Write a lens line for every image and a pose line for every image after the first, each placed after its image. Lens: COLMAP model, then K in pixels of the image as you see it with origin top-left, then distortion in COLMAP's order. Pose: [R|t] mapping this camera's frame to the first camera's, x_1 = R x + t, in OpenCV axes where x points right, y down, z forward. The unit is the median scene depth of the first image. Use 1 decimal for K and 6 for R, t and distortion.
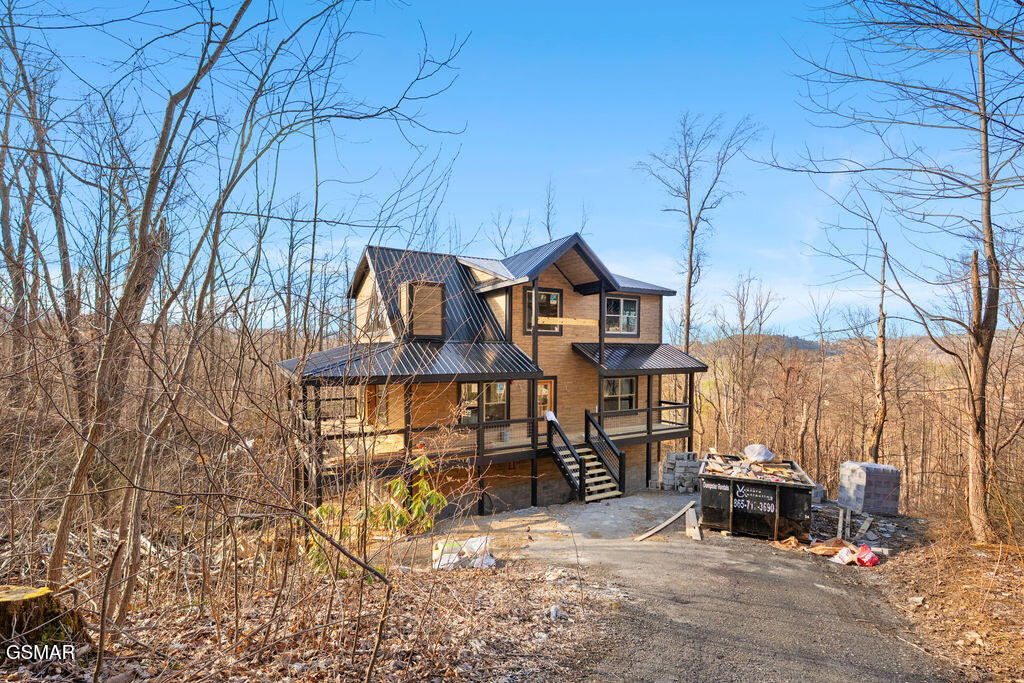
lens RADIAL K [[457.3, 0, 512.0], [0, 457.3, 341.5], [0, 0, 1]] dist [-0.000142, 0.000234]
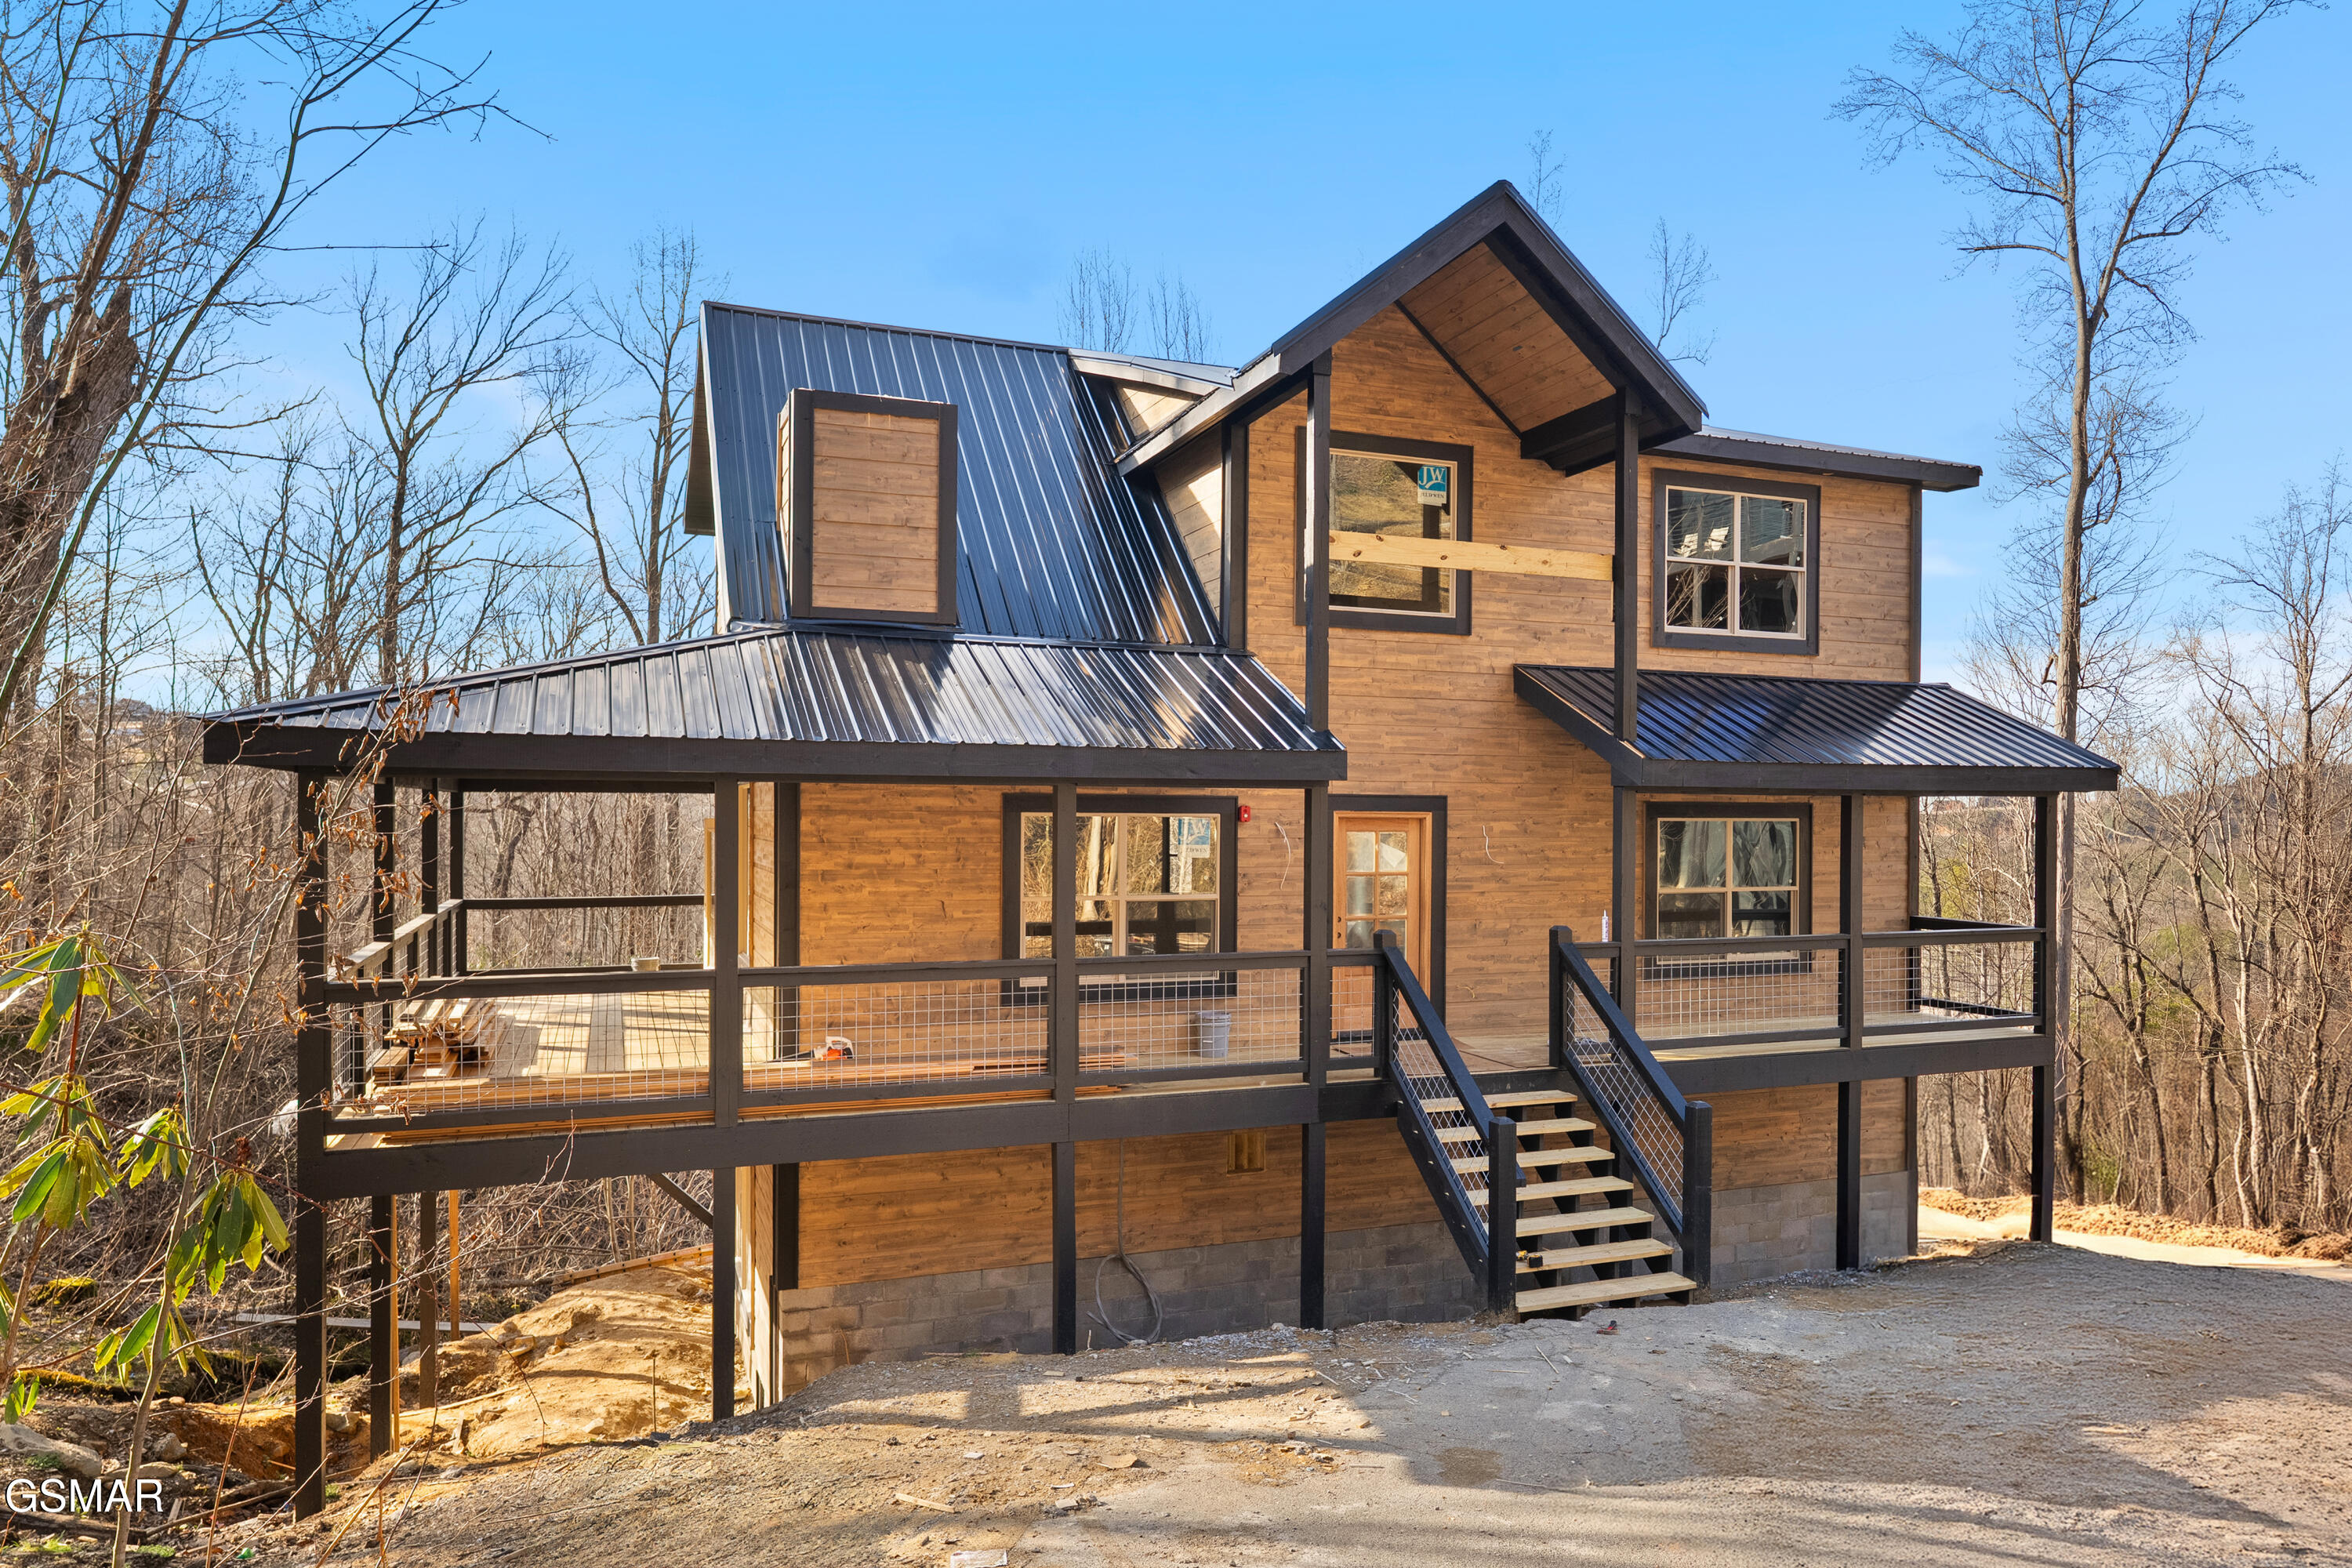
lens RADIAL K [[1601.2, 0, 1180.3], [0, 1601.2, 731.2], [0, 0, 1]] dist [0.005563, 0.004421]
pose [[0.989660, -0.009096, -0.143147, 0.084402], [0.007153, 0.999875, -0.014080, 0.053992], [0.143258, 0.012910, 0.989601, 0.140251]]
